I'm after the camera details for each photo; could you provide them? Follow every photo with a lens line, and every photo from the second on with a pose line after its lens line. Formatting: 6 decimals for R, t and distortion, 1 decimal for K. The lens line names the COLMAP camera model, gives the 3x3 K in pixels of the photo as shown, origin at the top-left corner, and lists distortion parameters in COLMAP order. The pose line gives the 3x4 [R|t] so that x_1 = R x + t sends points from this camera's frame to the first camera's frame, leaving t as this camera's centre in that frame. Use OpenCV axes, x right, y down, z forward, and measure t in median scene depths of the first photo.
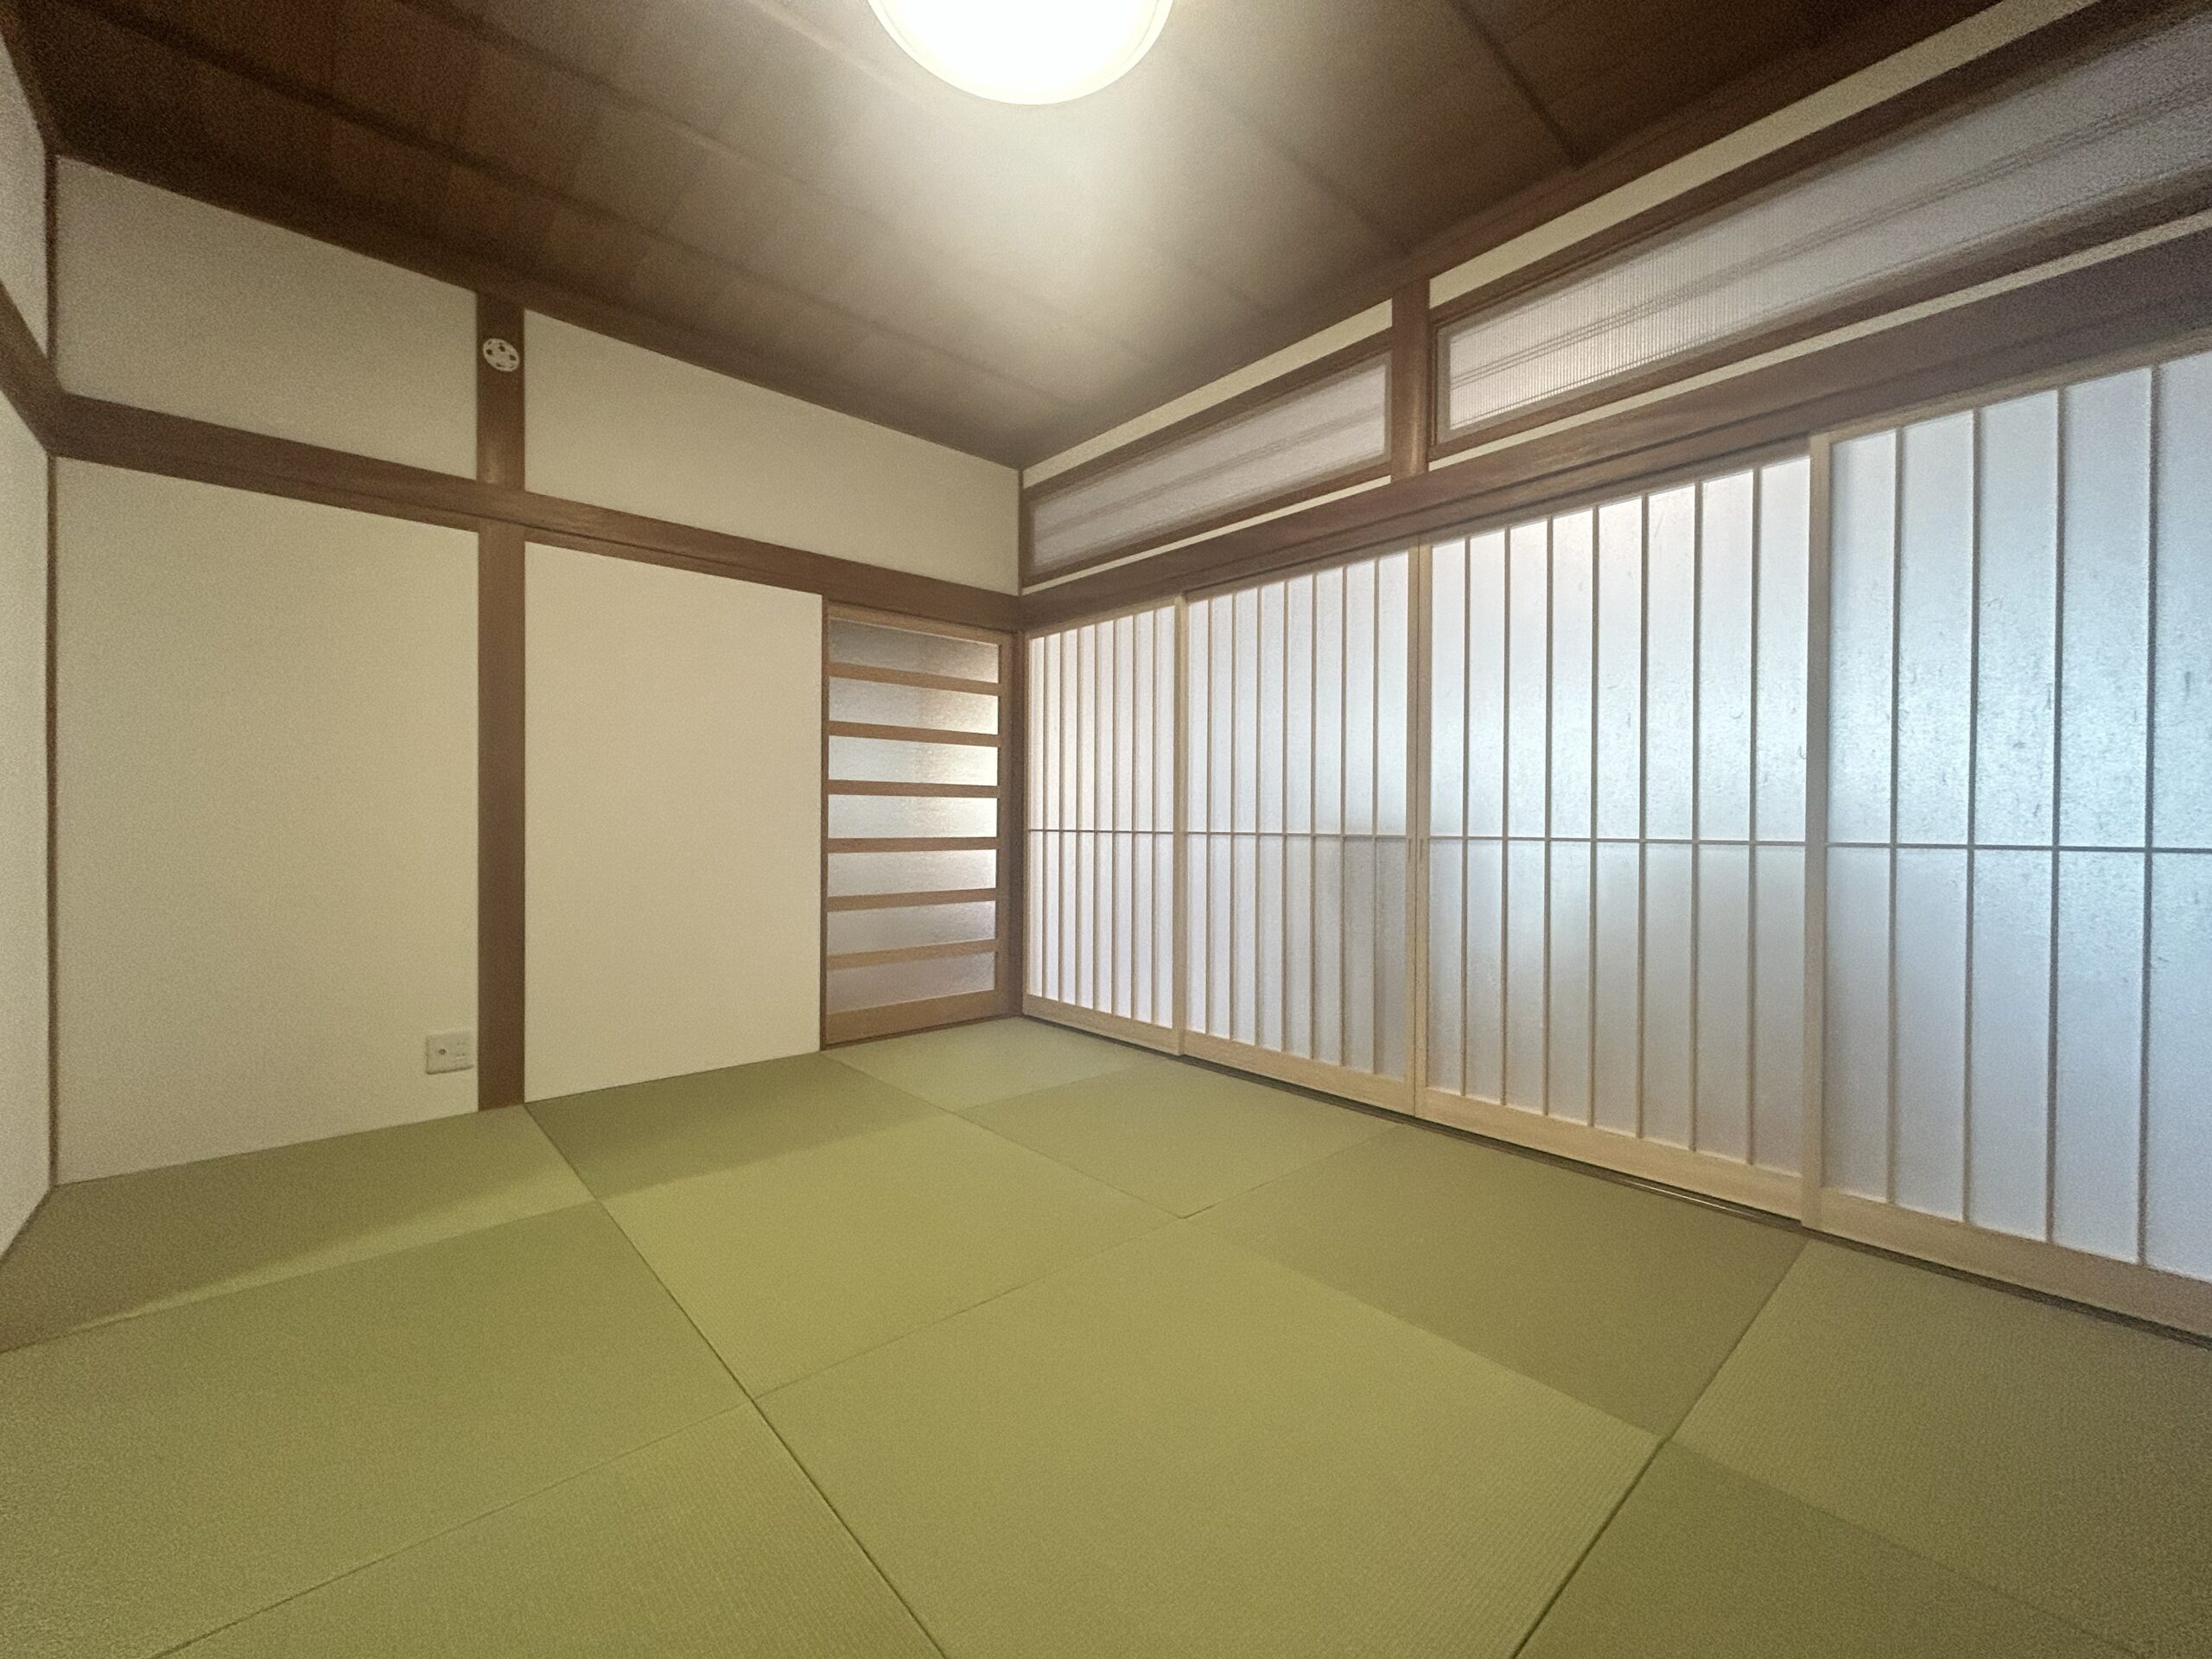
lens RADIAL K [[893.0, 0, 1102.9], [0, 893.0, 826.4], [0, 0, 1]] dist [-0.002480, 0.001396]
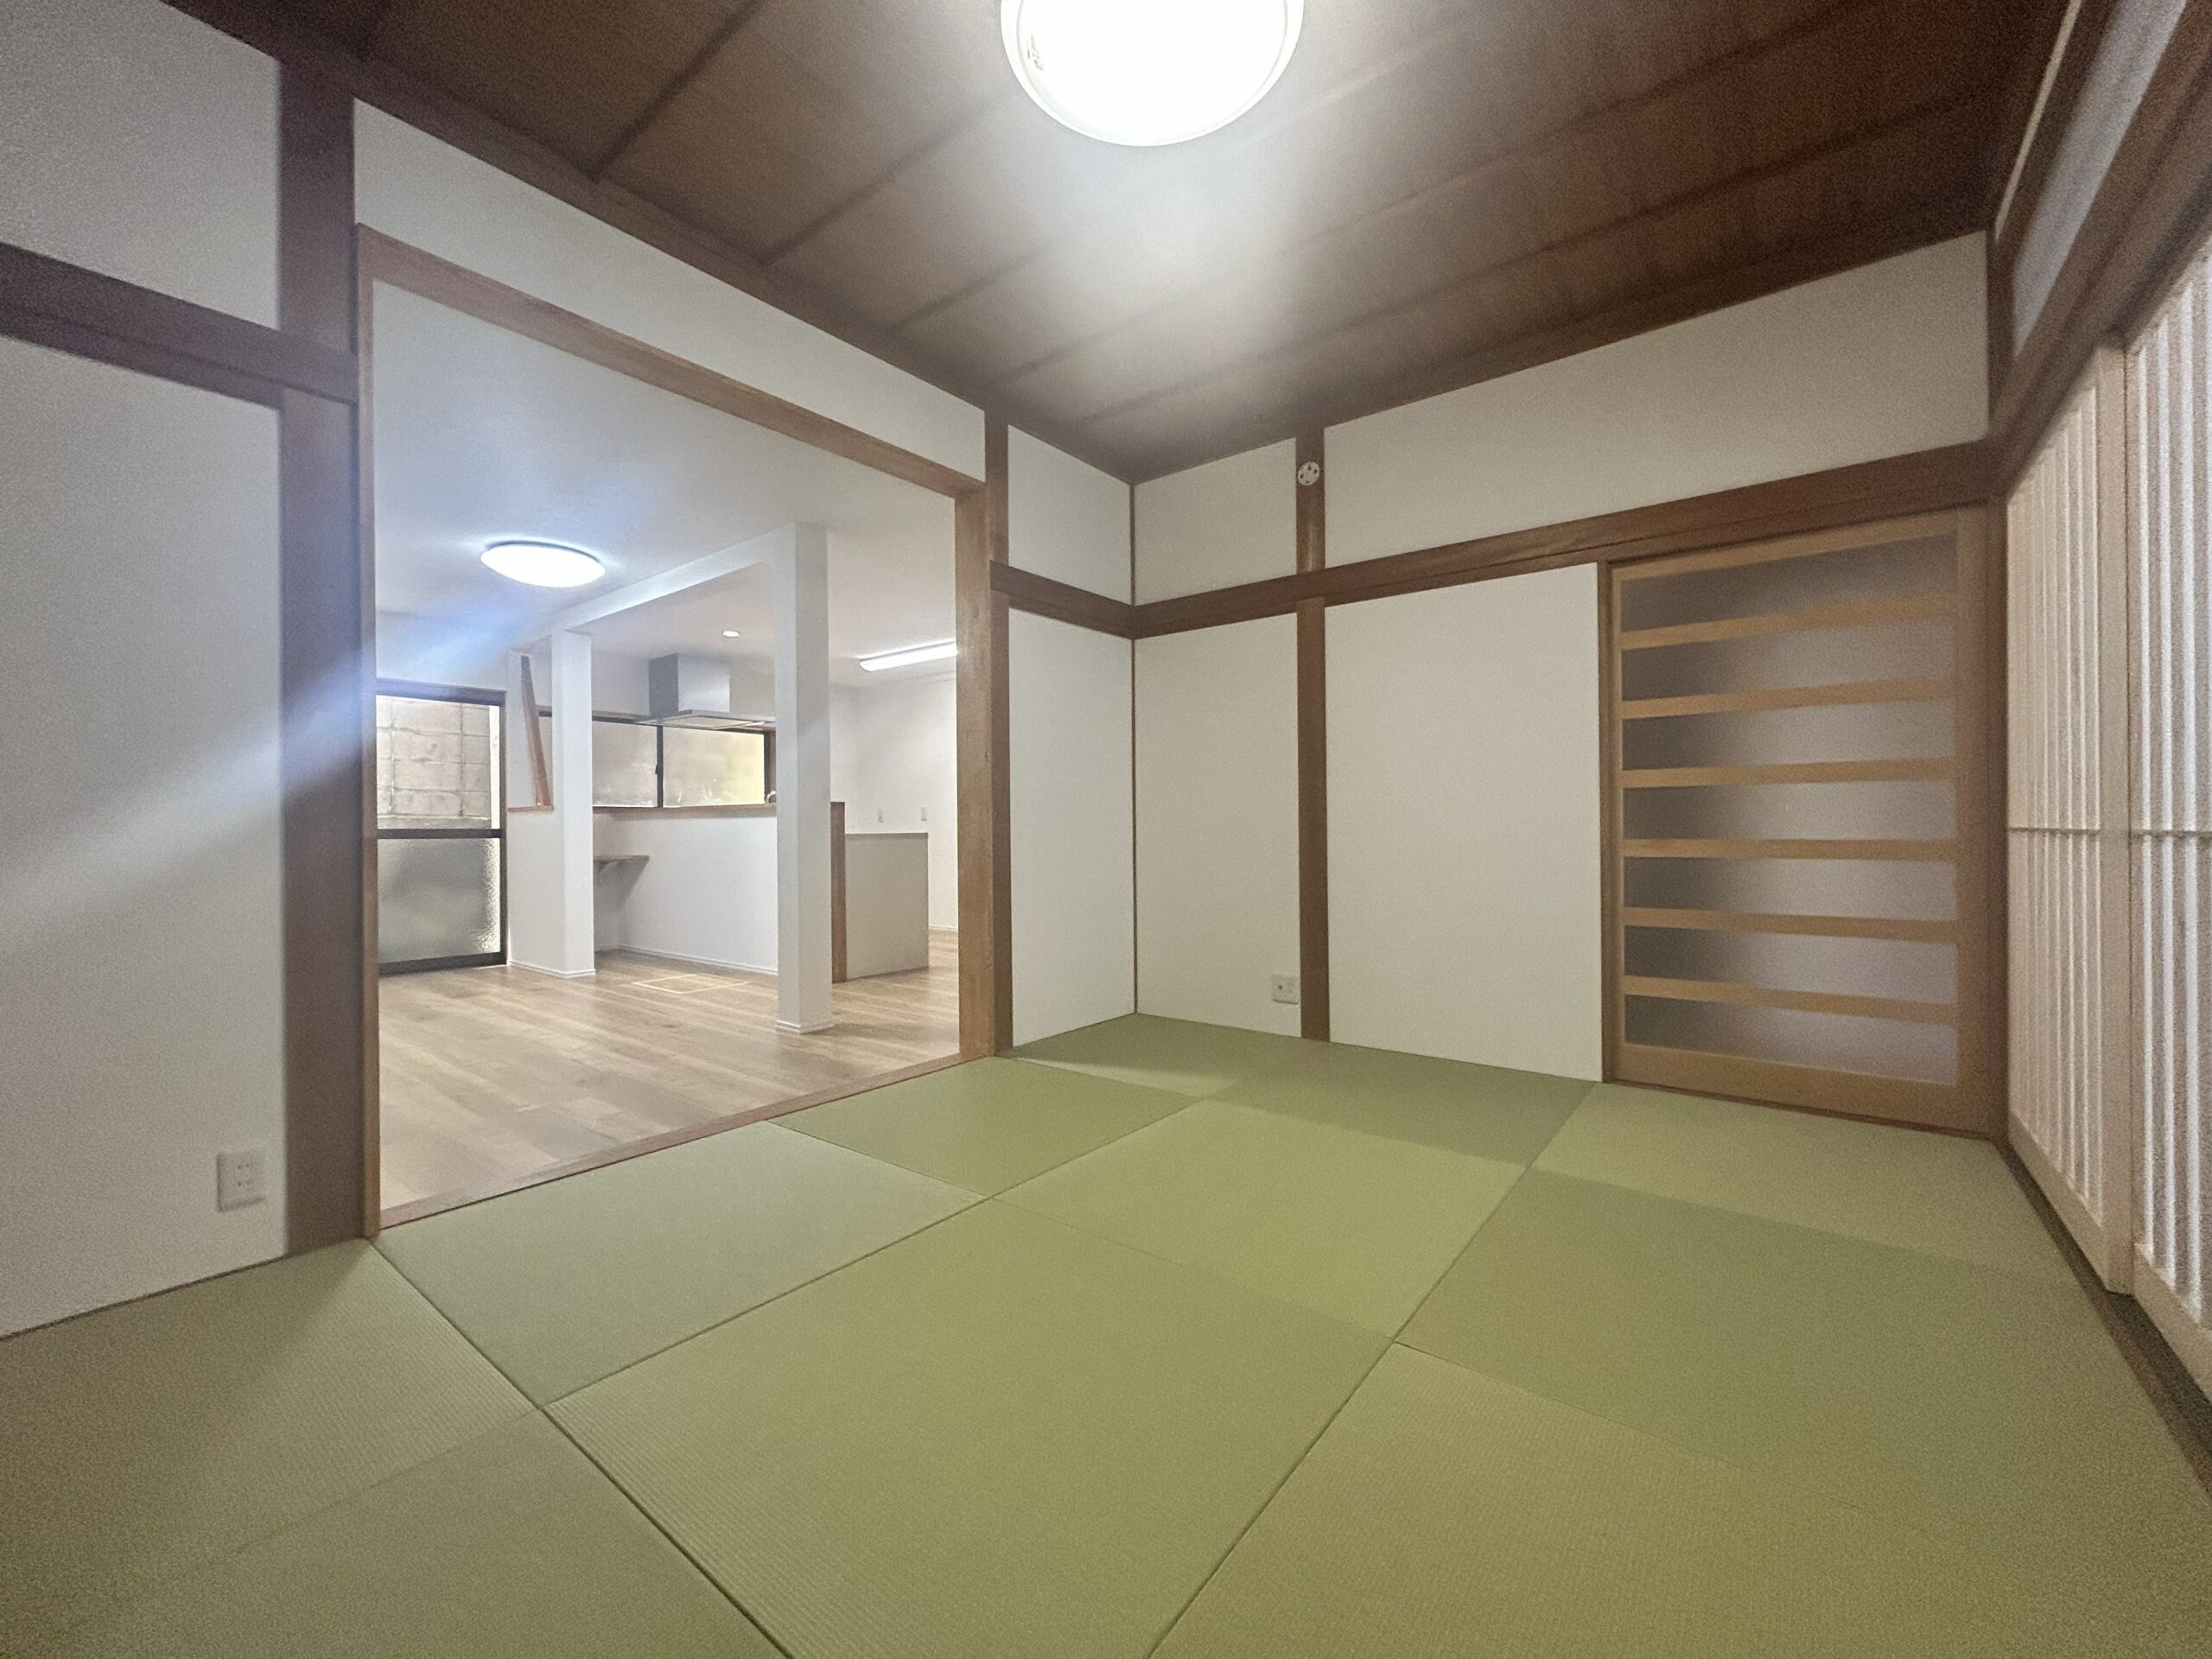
lens RADIAL K [[893.0, 0, 1102.2], [0, 893.0, 826.6], [0, 0, 1]] dist [-0.002480, 0.001396]
pose [[0.173222, -0.006197, -0.984863, 0.475607], [0.002919, 0.999979, -0.005778, 0.004395], [0.984878, -0.001874, 0.173237, 0.379945]]
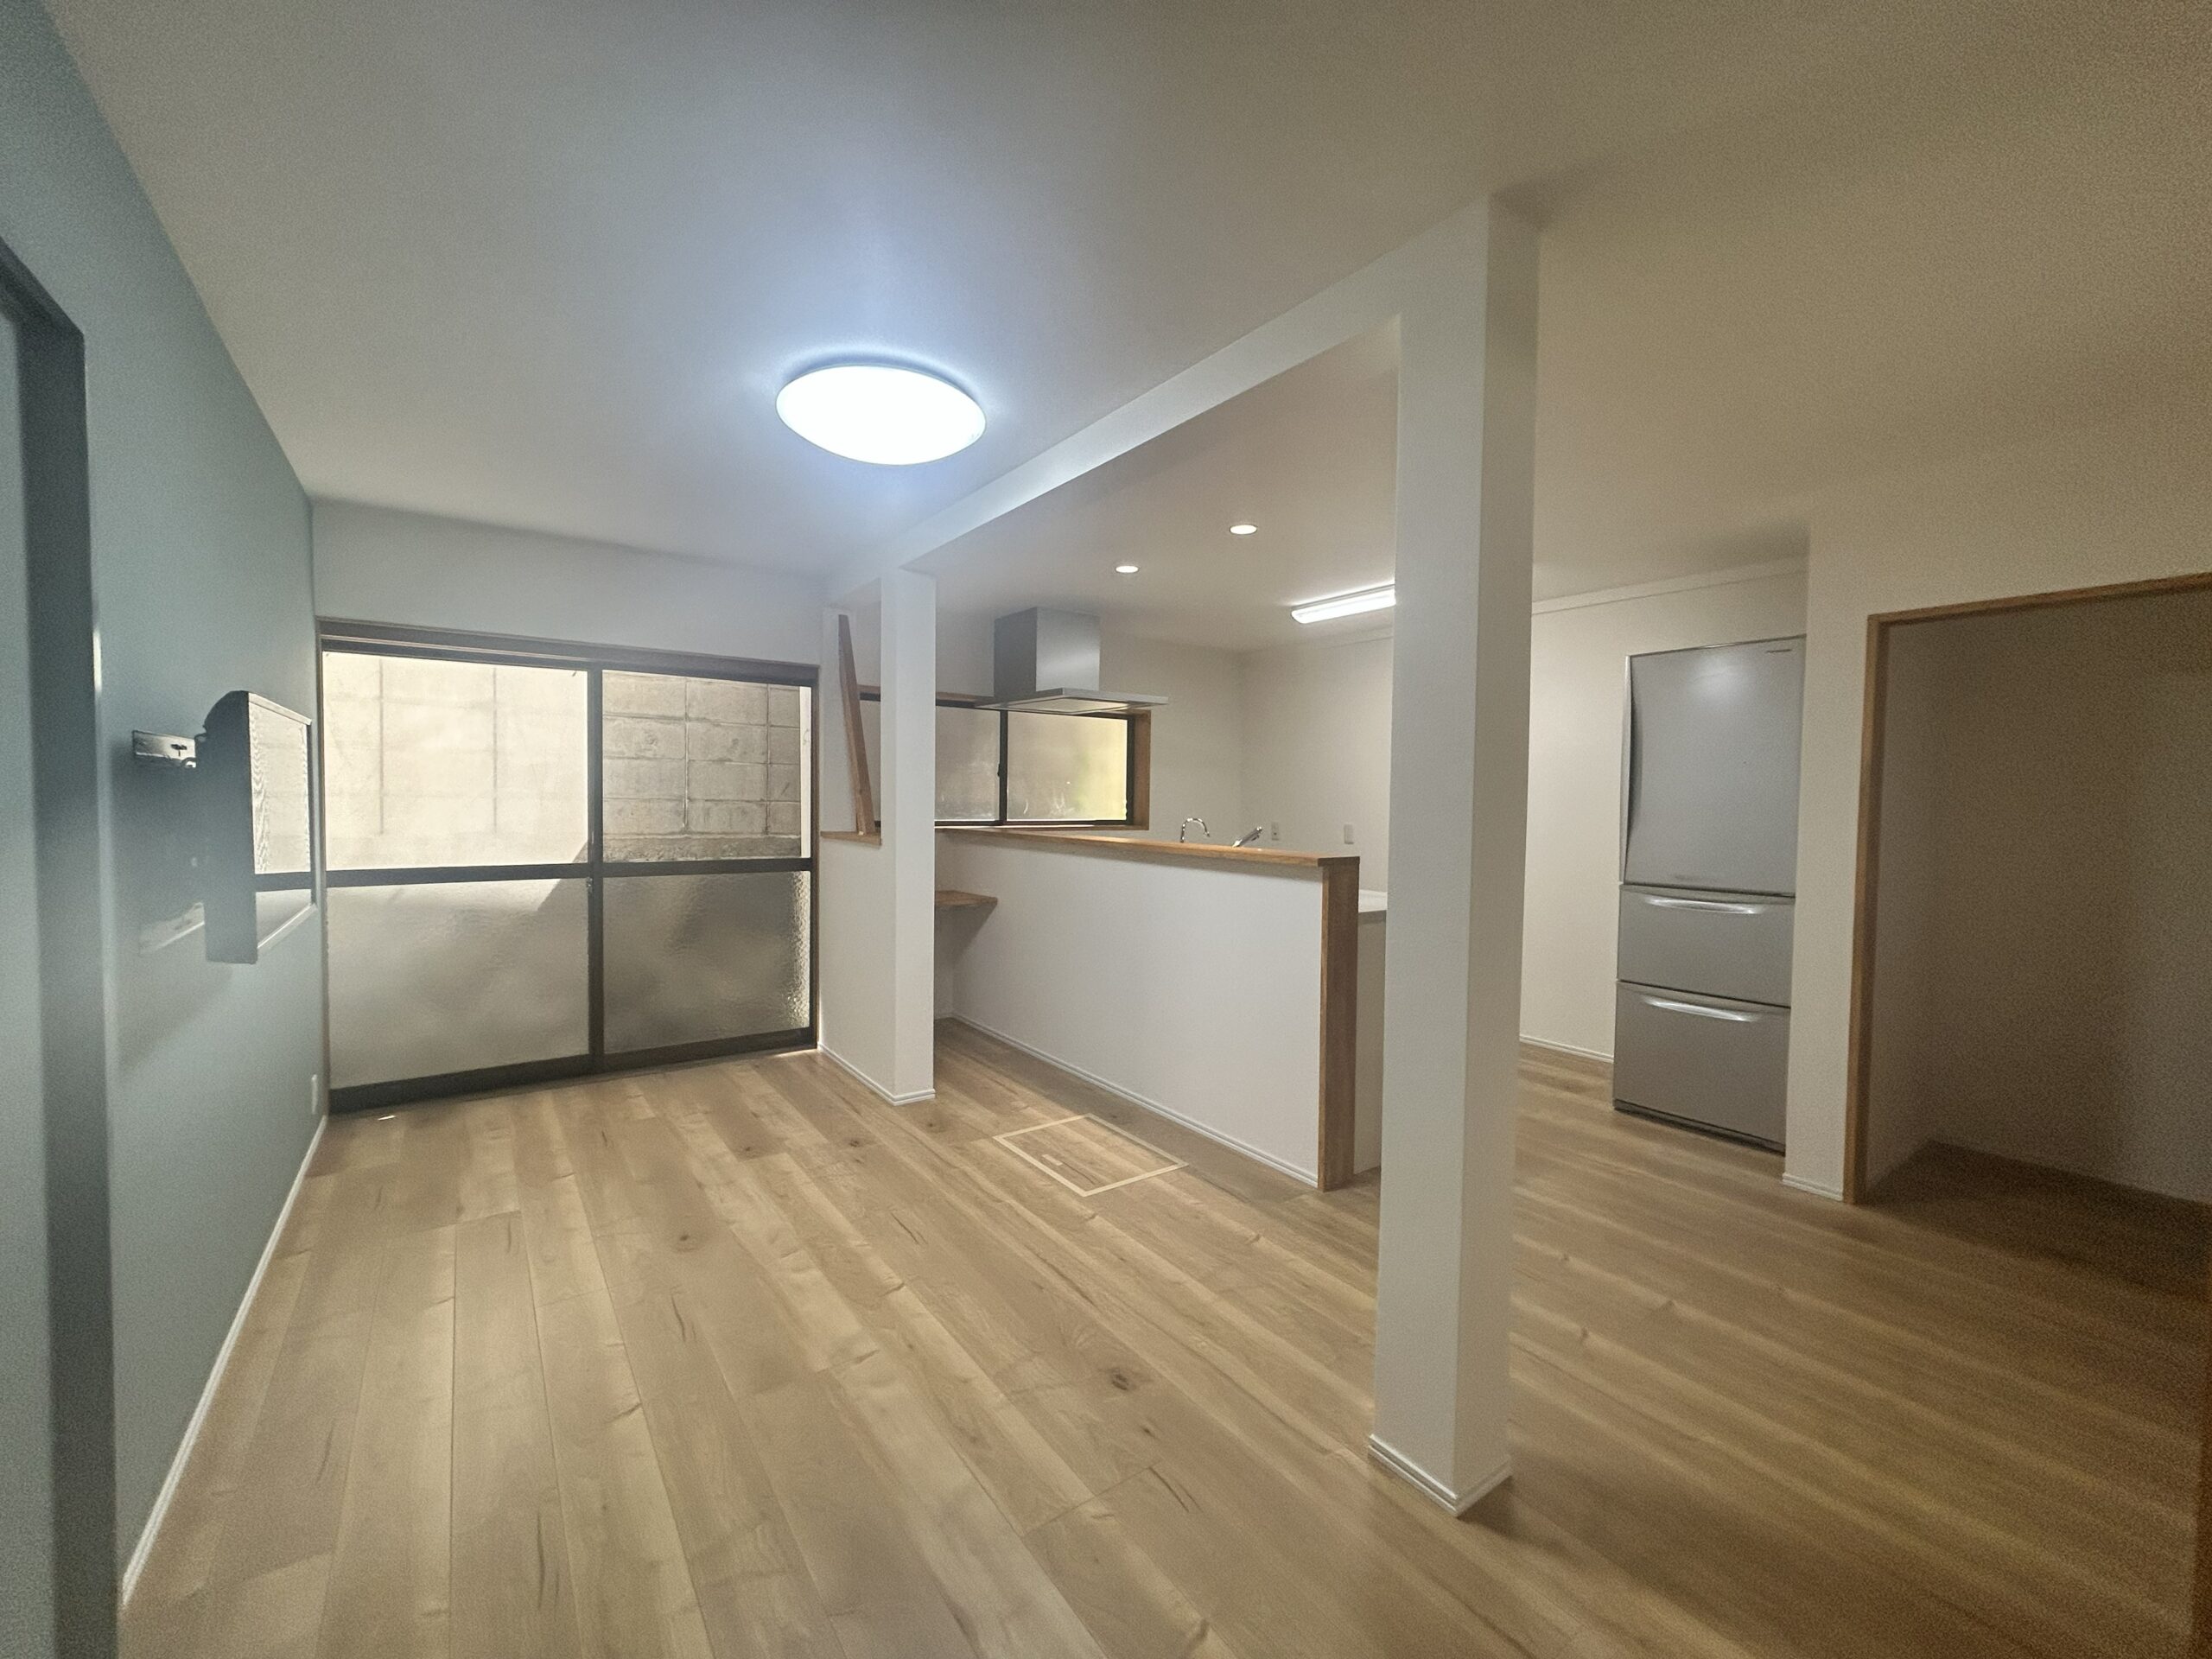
lens RADIAL K [[893.0, 0, 1099.6], [0, 893.0, 829.0], [0, 0, 1]] dist [-0.002480, 0.001396]
pose [[-0.112605, 0.029915, -0.993189, -0.261679], [-0.019615, 0.999285, 0.032322, -0.096698], [0.993446, 0.023121, -0.111938, 0.059053]]
